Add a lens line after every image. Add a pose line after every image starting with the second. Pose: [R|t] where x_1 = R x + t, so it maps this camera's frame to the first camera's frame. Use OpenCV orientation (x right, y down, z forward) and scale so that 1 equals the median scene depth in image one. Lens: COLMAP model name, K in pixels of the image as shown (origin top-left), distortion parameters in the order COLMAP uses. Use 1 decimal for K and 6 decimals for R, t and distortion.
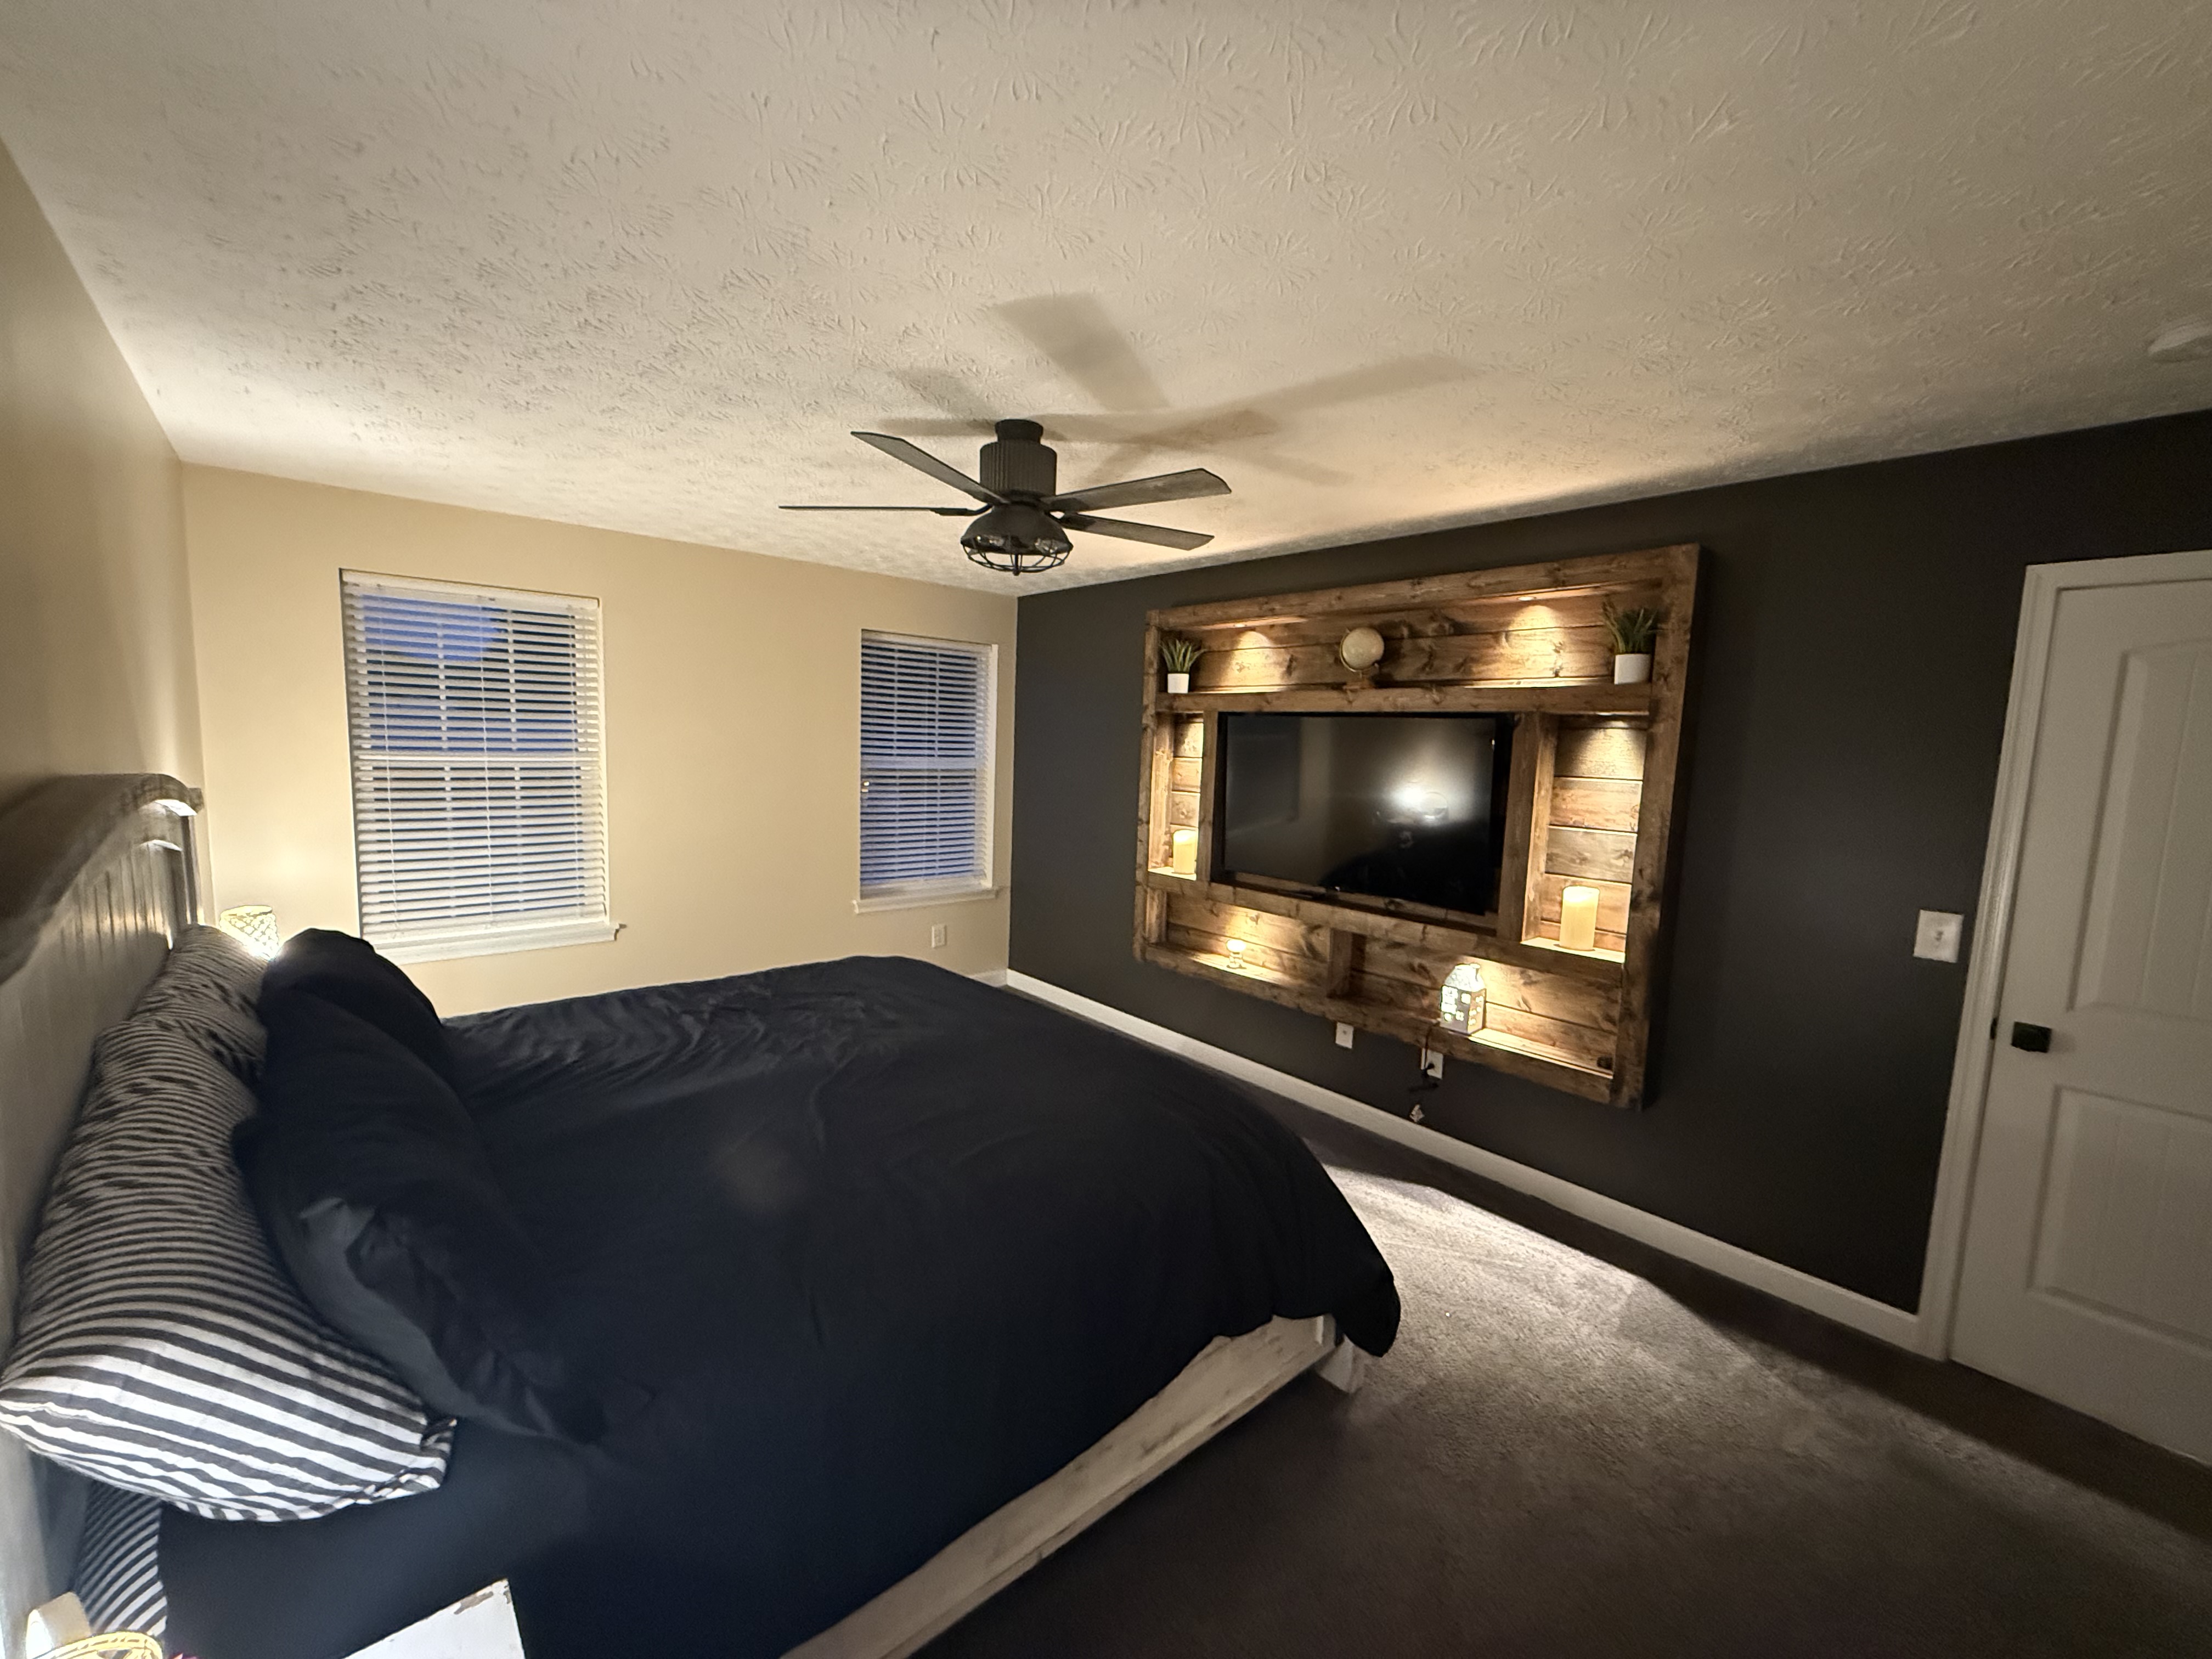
lens RADIAL K [[879.8, 0, 1106.0], [0, 879.8, 829.5], [0, 0, 1]] dist [-0.000529, 0.000097]
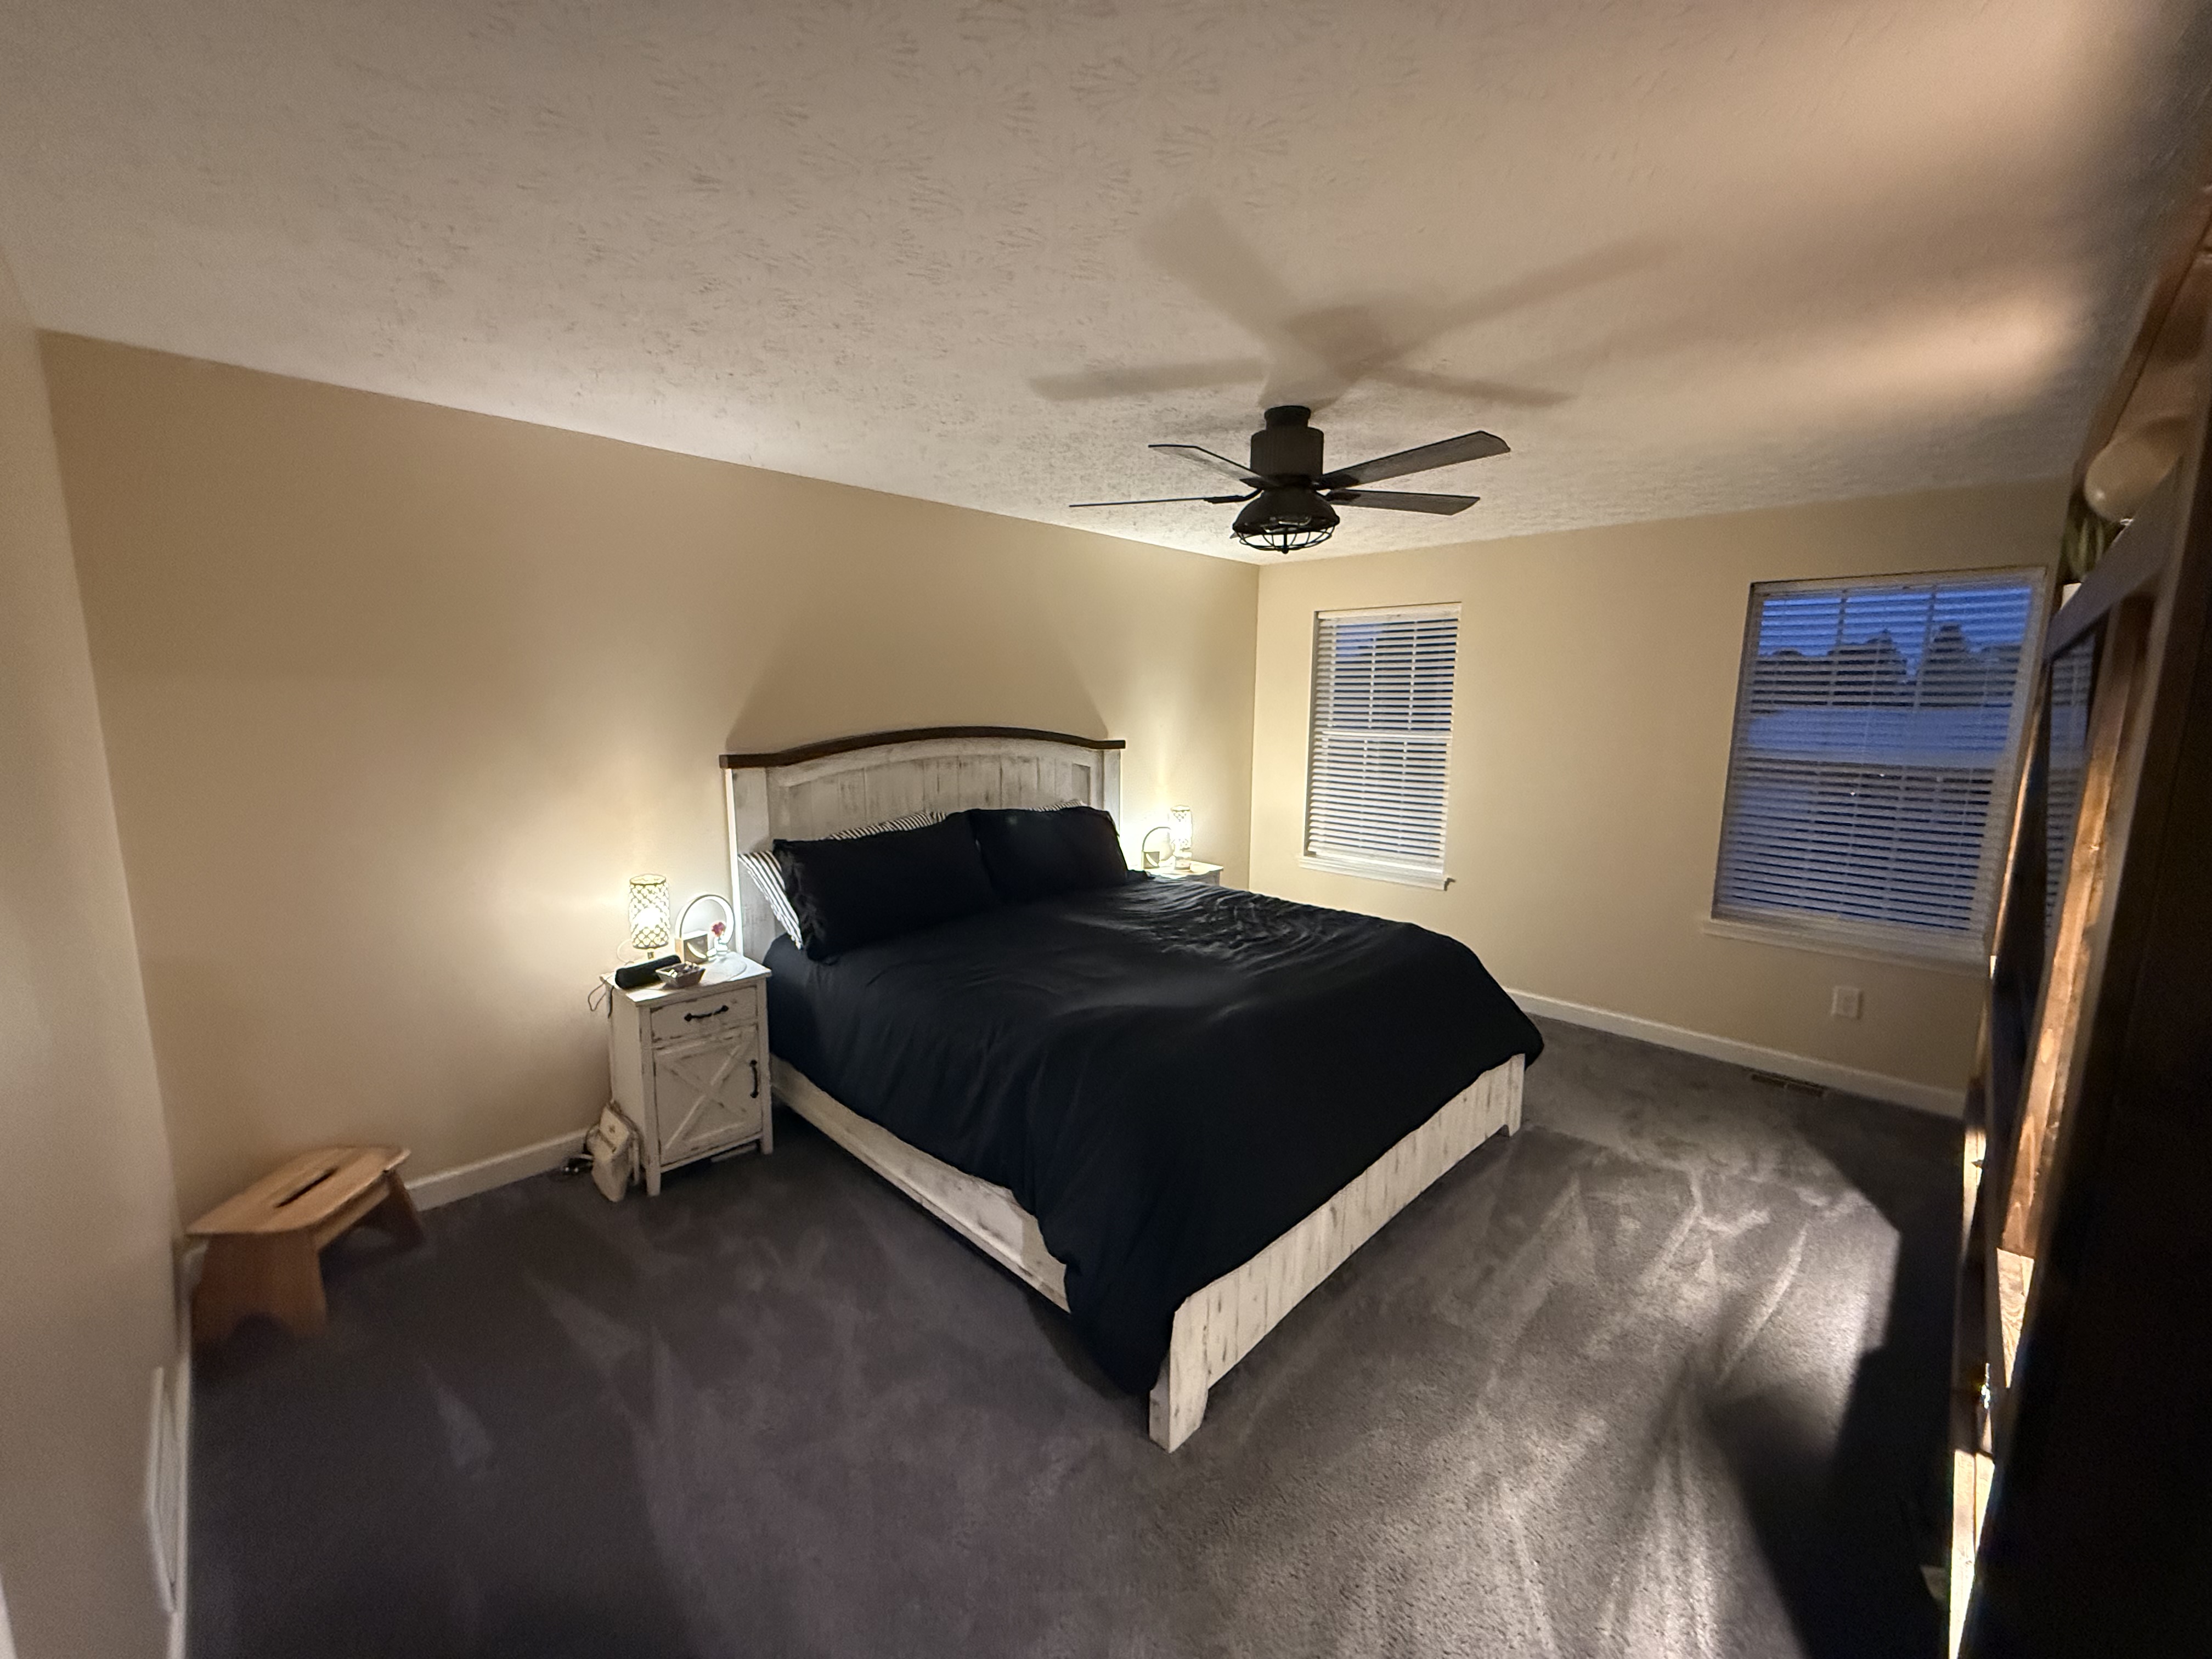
lens RADIAL K [[879.8, 0, 1106.0], [0, 879.8, 829.5], [0, 0, 1]] dist [-0.000529, 0.000097]
pose [[0.077633, 0.115364, -0.990285, 0.704001], [-0.115414, 0.987645, 0.106009, -0.034721], [0.990279, 0.106063, 0.089988, 0.526224]]
